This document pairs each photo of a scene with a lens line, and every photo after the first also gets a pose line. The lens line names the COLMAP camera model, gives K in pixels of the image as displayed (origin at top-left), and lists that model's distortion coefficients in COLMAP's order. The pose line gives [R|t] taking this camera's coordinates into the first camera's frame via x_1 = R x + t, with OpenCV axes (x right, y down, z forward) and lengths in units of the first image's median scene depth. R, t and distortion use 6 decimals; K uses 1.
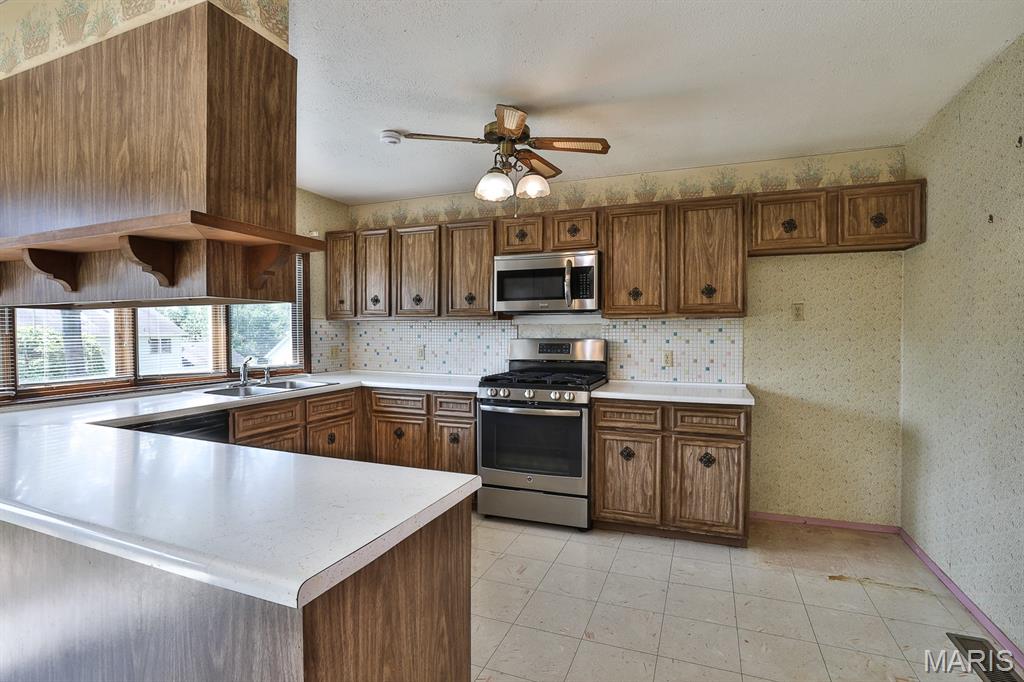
lens RADIAL K [[485.0, 0, 512.0], [0, 485.0, 341.0], [0, 0, 1]] dist [-0.030145, 0.000035]
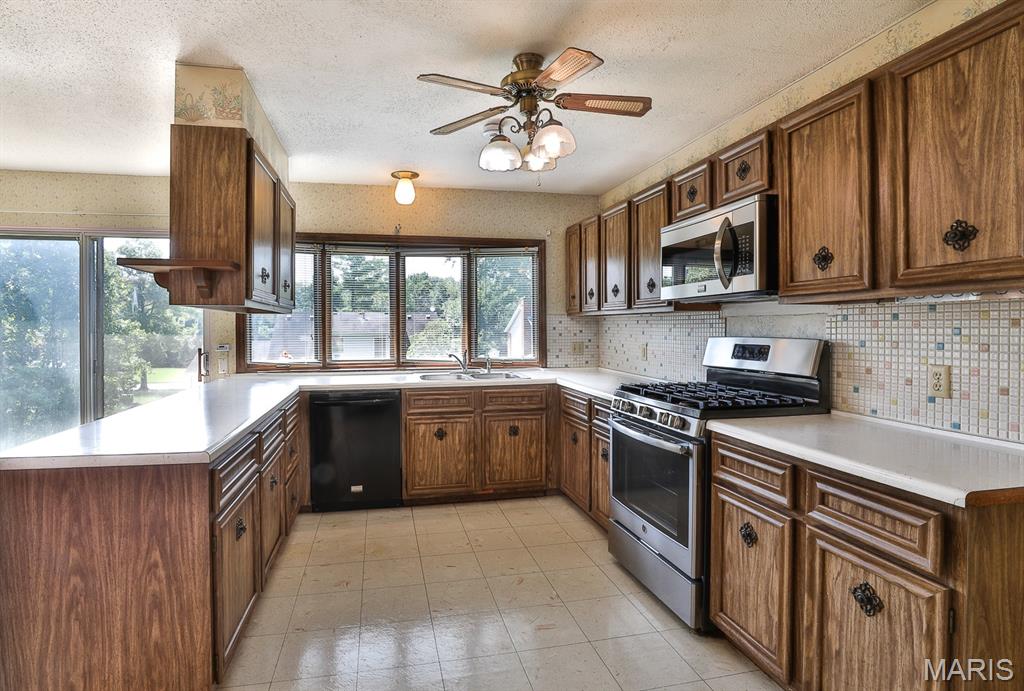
lens RADIAL K [[507.9, 0, 489.5], [0, 507.9, 331.0], [0, 0, 1]] dist [-0.048597, 0.015102]
pose [[0.550070, 0.004198, -0.835108, 0.545741], [-0.015832, 0.999860, -0.005402, -0.005094], [0.834969, 0.016193, 0.550059, 0.385510]]
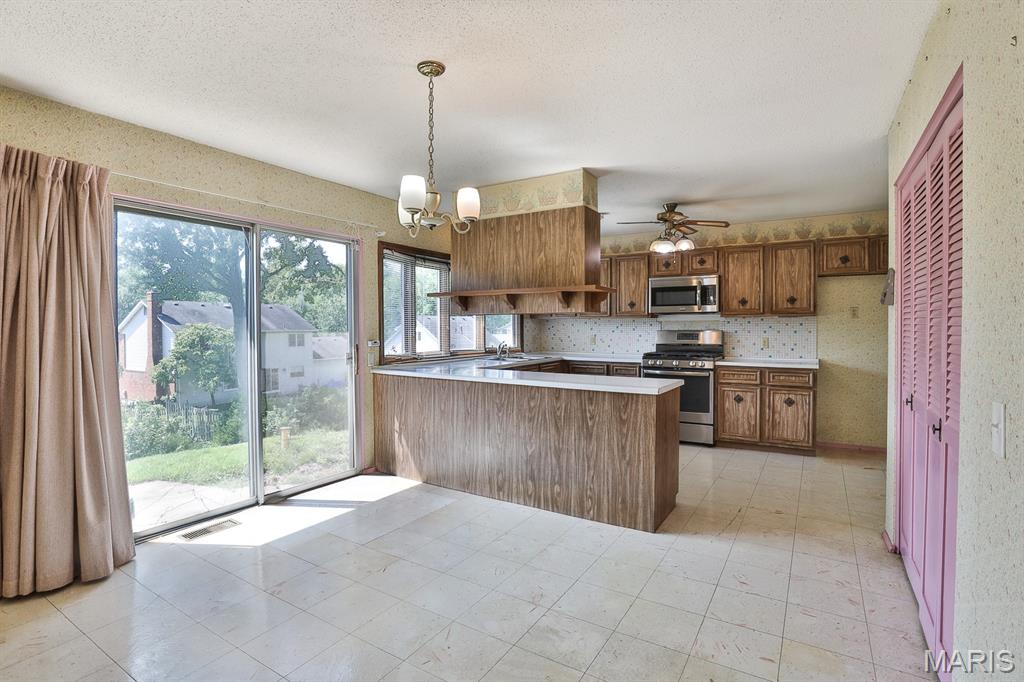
lens RADIAL K [[492.0, 0, 513.1], [0, 492.0, 335.0], [0, 0, 1]] dist [-0.028764, -0.000038]
pose [[0.984183, 0.001228, -0.177152, -0.216342], [-0.001972, 0.999990, -0.004026, 0.021213], [0.177146, 0.004312, 0.984175, -0.755575]]
